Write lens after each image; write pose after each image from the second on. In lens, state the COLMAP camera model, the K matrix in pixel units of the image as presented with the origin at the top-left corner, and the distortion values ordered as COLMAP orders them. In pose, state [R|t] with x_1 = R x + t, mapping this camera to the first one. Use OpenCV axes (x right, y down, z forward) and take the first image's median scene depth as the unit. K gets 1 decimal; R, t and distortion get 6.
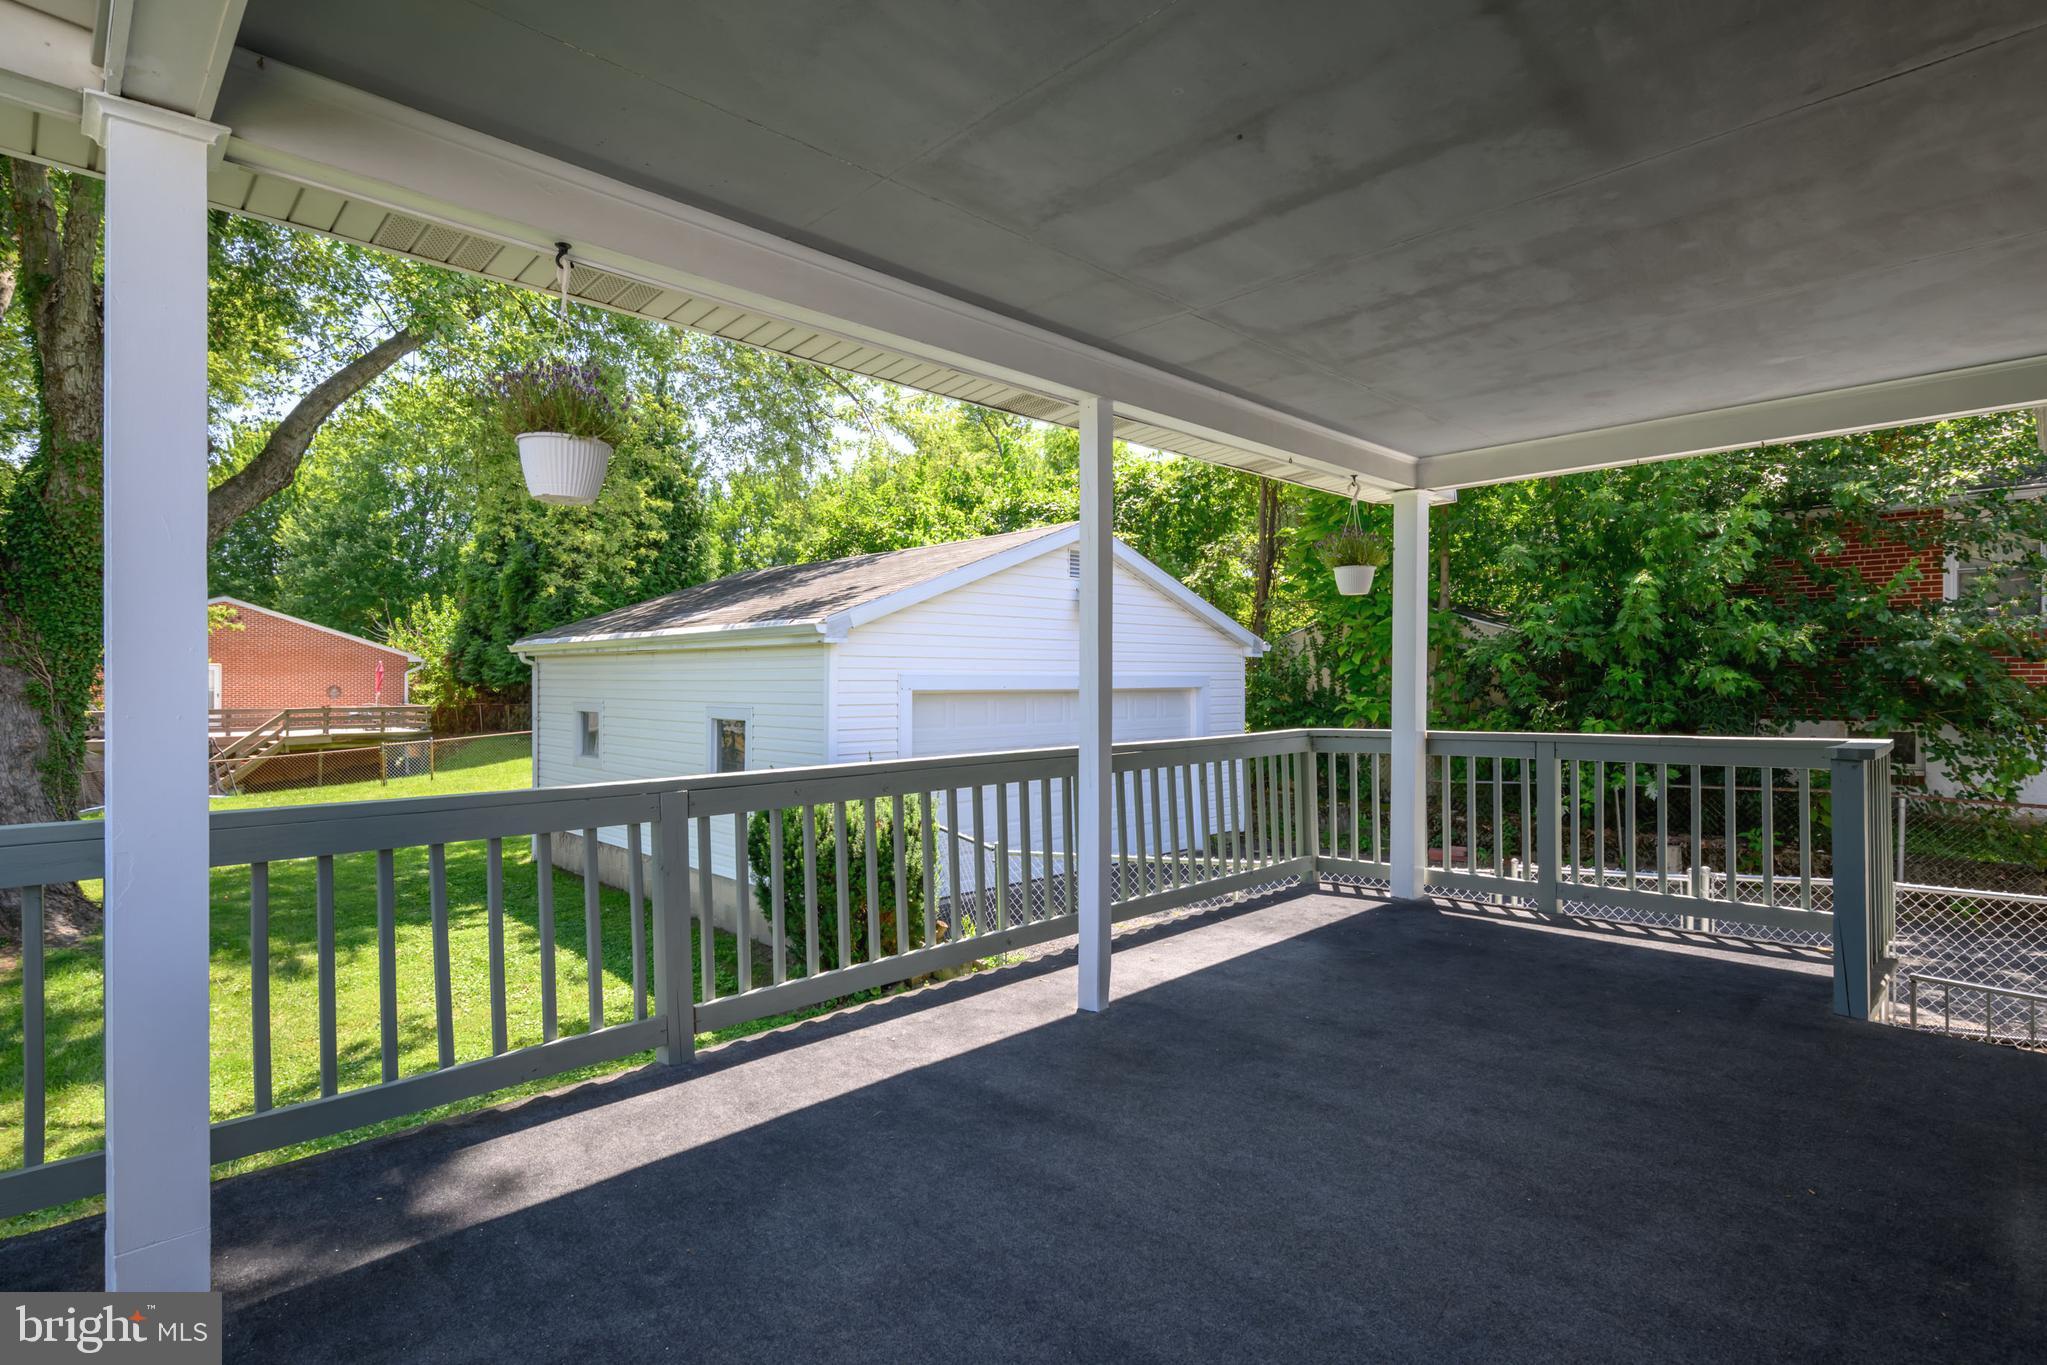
lens RADIAL K [[1018.9, 0, 1026.2], [0, 1018.9, 690.3], [0, 0, 1]] dist [-0.004693, -0.000531]
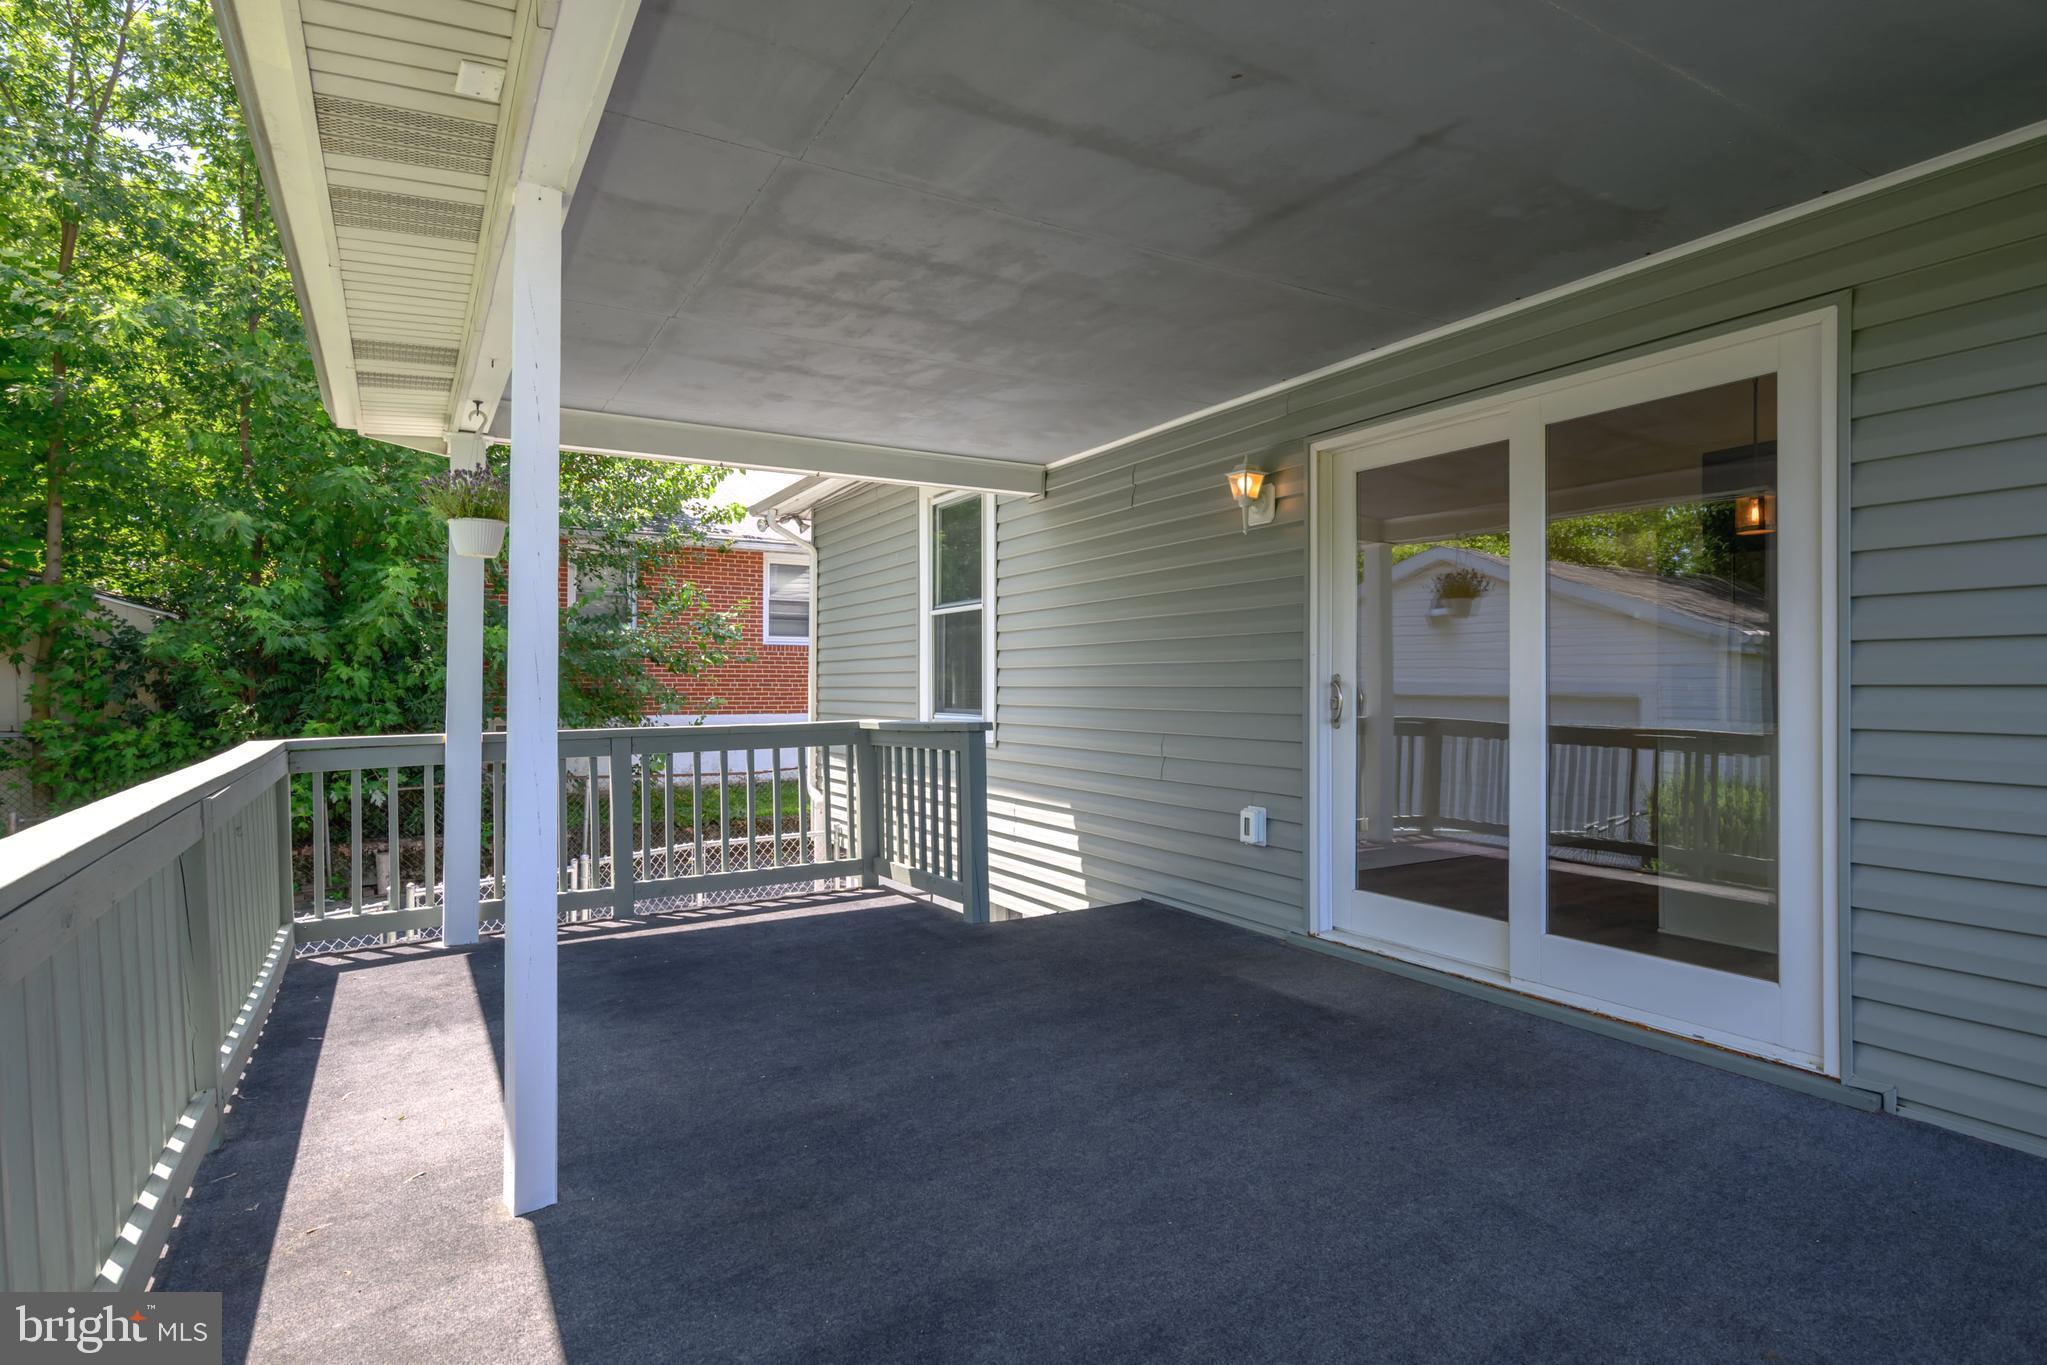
lens RADIAL K [[1018.9, 0, 1021.5], [0, 1018.9, 674.9], [0, 0, 1]] dist [-0.004693, -0.000531]
pose [[0.237570, 0.012438, 0.971291, -0.431106], [0.008169, 0.999857, -0.014802, 0.014184], [-0.971336, 0.011451, 0.237434, 0.560250]]
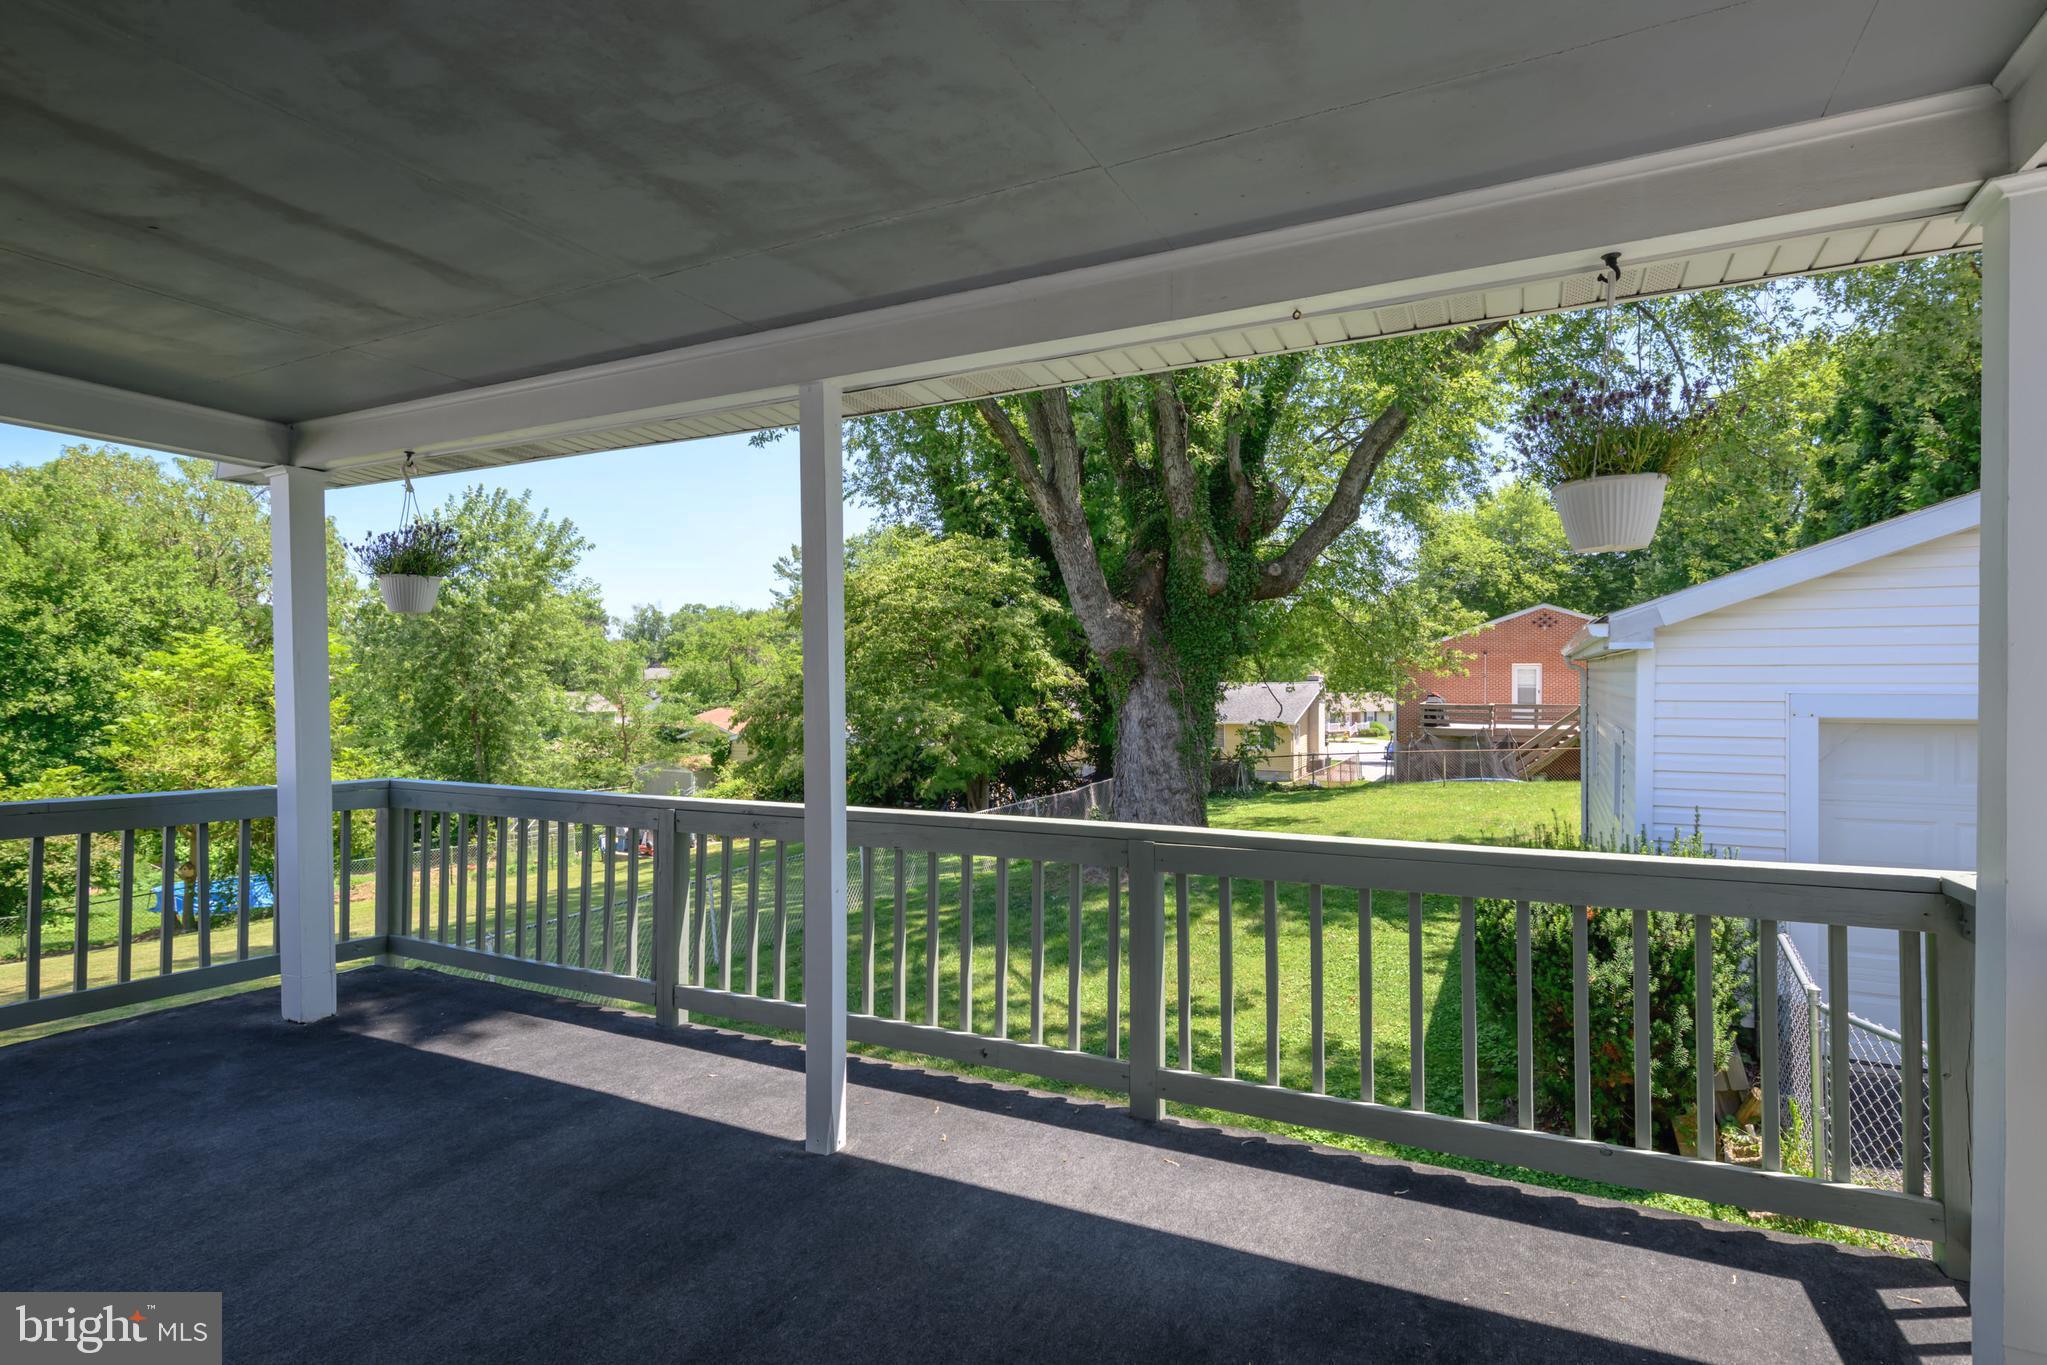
lens RADIAL K [[1018.9, 0, 1024.6], [0, 1018.9, 686.5], [0, 0, 1]] dist [-0.004693, -0.000531]
pose [[0.319899, 0.009157, -0.947407, 0.842132], [-0.006172, 0.999952, 0.007581, -0.054909], [0.947431, 0.003422, 0.319941, 0.865709]]
